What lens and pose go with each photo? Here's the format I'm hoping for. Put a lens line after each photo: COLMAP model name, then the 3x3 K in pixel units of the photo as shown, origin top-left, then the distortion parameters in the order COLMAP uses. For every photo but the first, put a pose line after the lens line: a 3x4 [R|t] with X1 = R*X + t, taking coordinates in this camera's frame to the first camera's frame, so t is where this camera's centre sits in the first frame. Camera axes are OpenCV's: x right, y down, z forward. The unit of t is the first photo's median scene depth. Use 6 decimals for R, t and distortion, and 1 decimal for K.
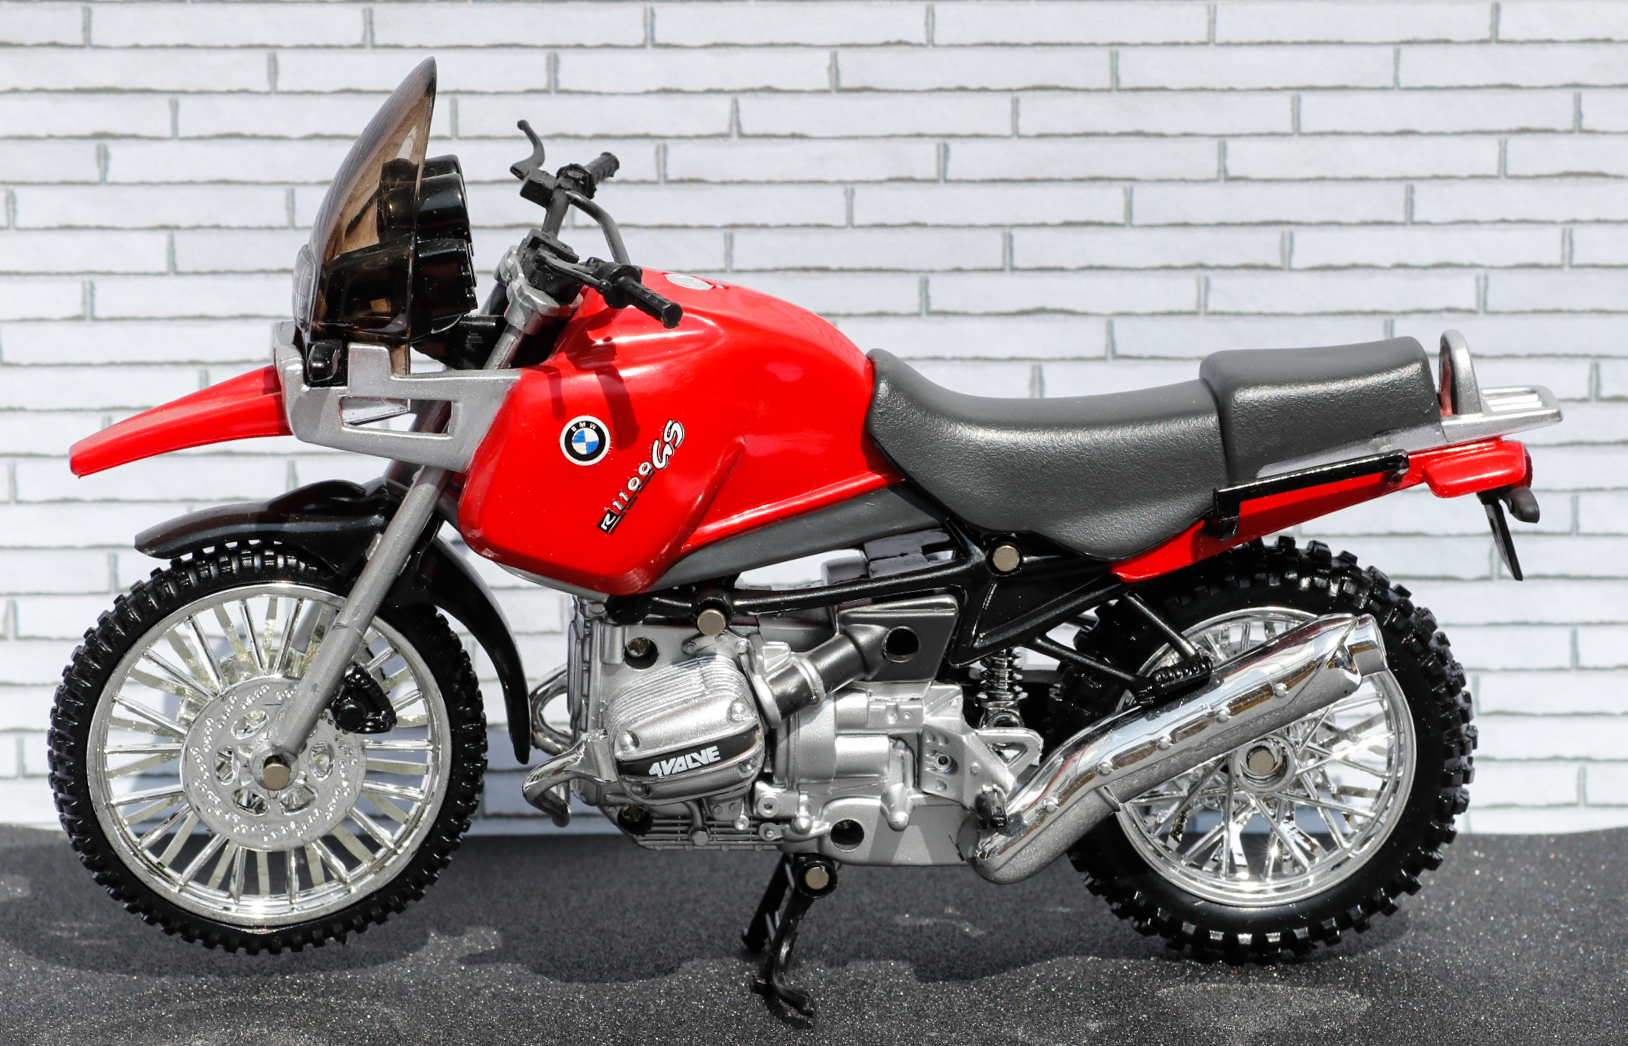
lens RADIAL K [[7206.4, 0, 808.7], [0, 7206.4, 531.9], [0, 0, 1]] dist [0.111757, 0.000000]
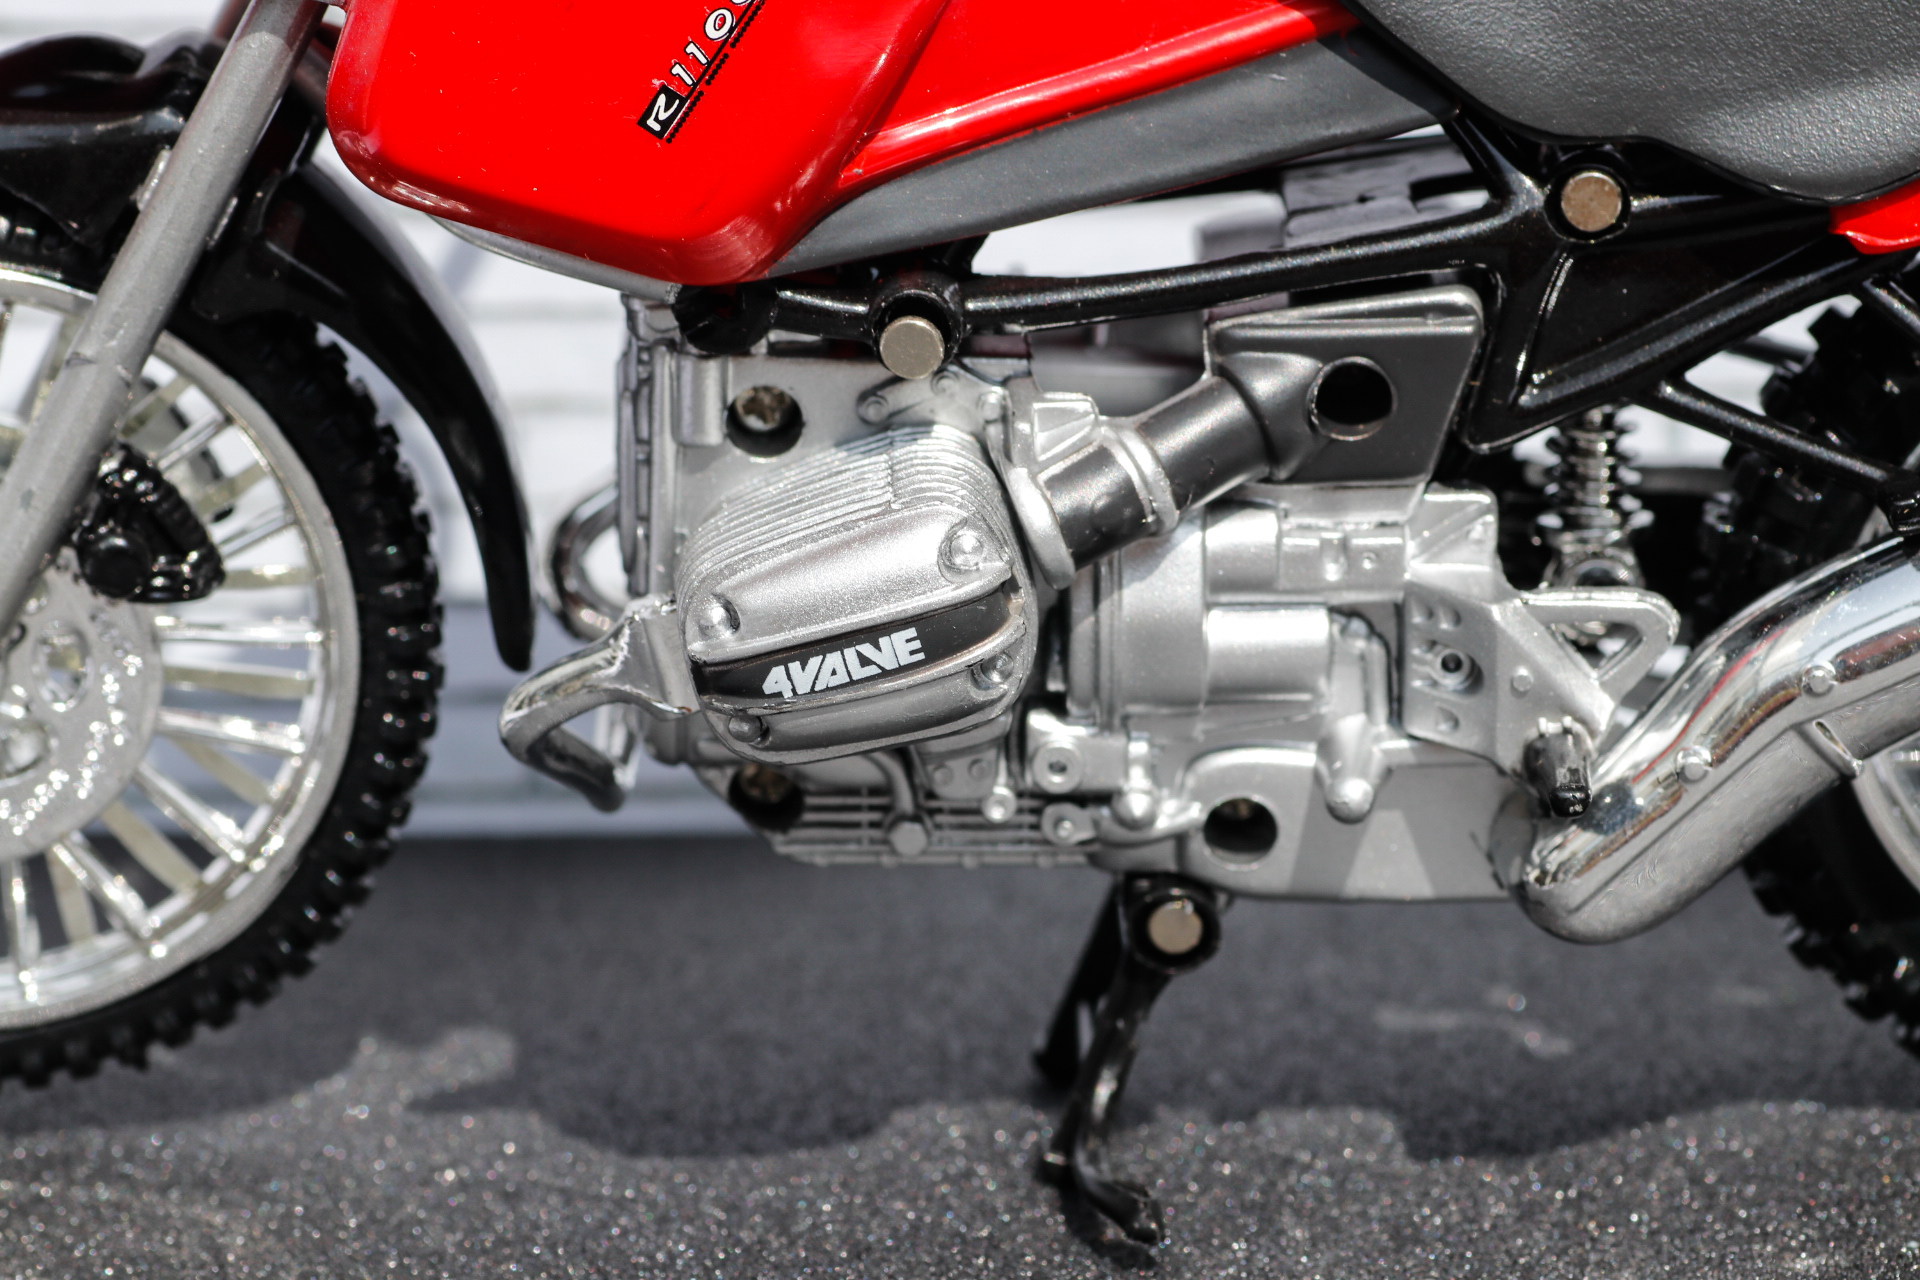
lens RADIAL K [[8235.1, 0, 962.0], [0, 8235.1, 638.0], [0, 0, 1]] dist [0.162223, 0.000000]
pose [[0.995673, -0.001056, -0.092921, 0.035756], [0.002994, 0.999781, 0.020722, 0.019672], [0.092879, -0.020911, 0.995458, 0.496449]]
